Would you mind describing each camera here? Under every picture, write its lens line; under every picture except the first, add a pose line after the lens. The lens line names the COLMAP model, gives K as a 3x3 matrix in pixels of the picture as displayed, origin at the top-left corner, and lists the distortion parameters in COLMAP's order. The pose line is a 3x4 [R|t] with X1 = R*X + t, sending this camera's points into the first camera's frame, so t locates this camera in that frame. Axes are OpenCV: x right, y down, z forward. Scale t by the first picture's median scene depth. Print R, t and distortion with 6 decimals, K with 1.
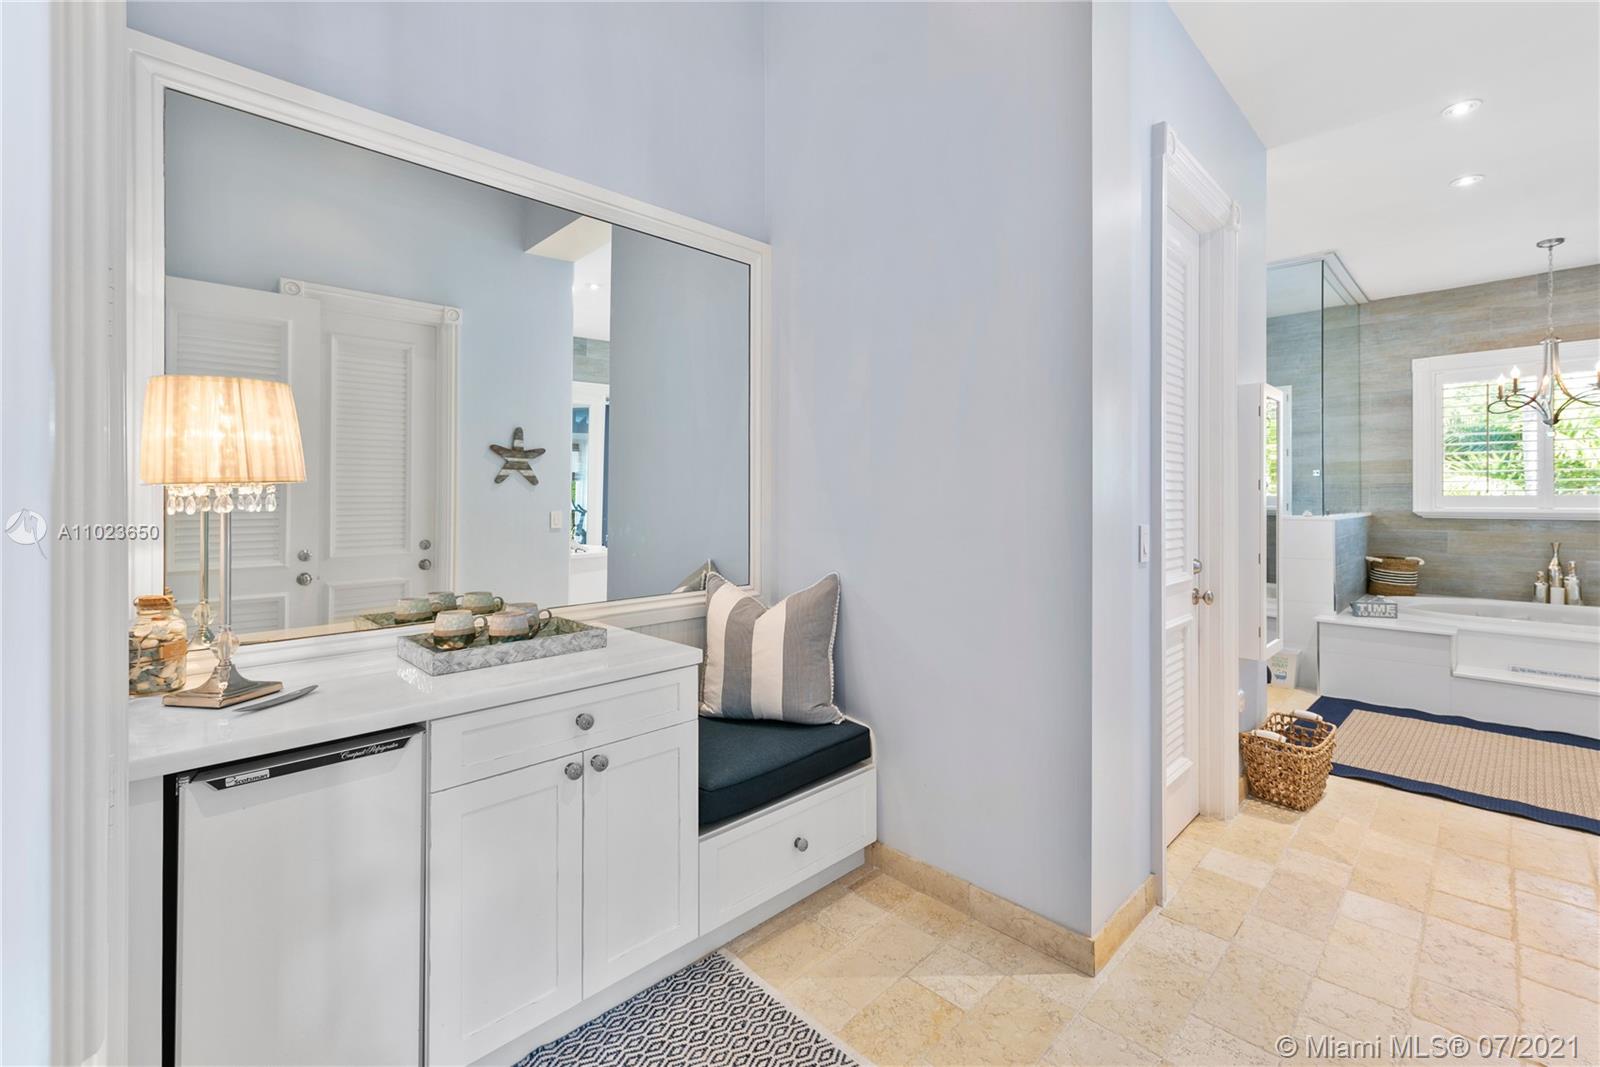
lens RADIAL K [[687.5, 0, 803.0], [0, 687.5, 499.5], [0, 0, 1]] dist [0.002476, -0.000019]
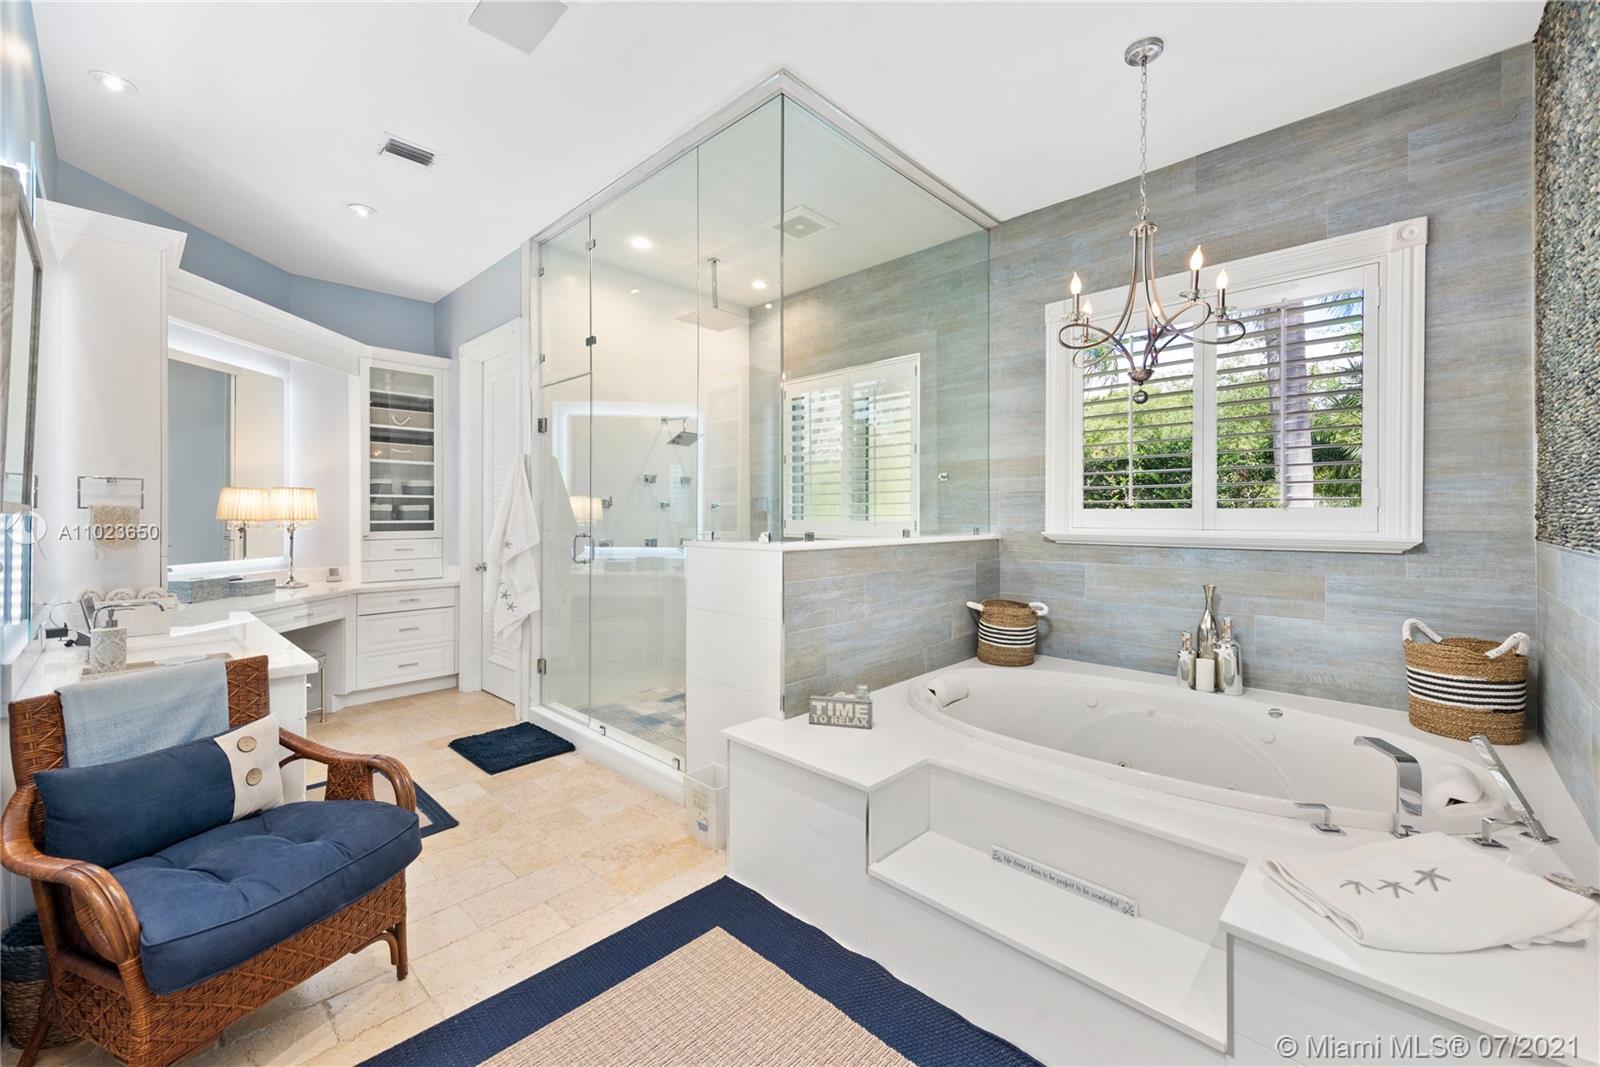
lens RADIAL K [[640.1, 0, 803.4], [0, 640.1, 521.2], [0, 0, 1]] dist [0.011765, -0.001991]
pose [[0.999132, 0.002536, 0.041578, 0.643979], [-0.002807, 0.999975, 0.006459, 0.002059], [-0.041561, -0.006570, 0.999114, 0.400862]]
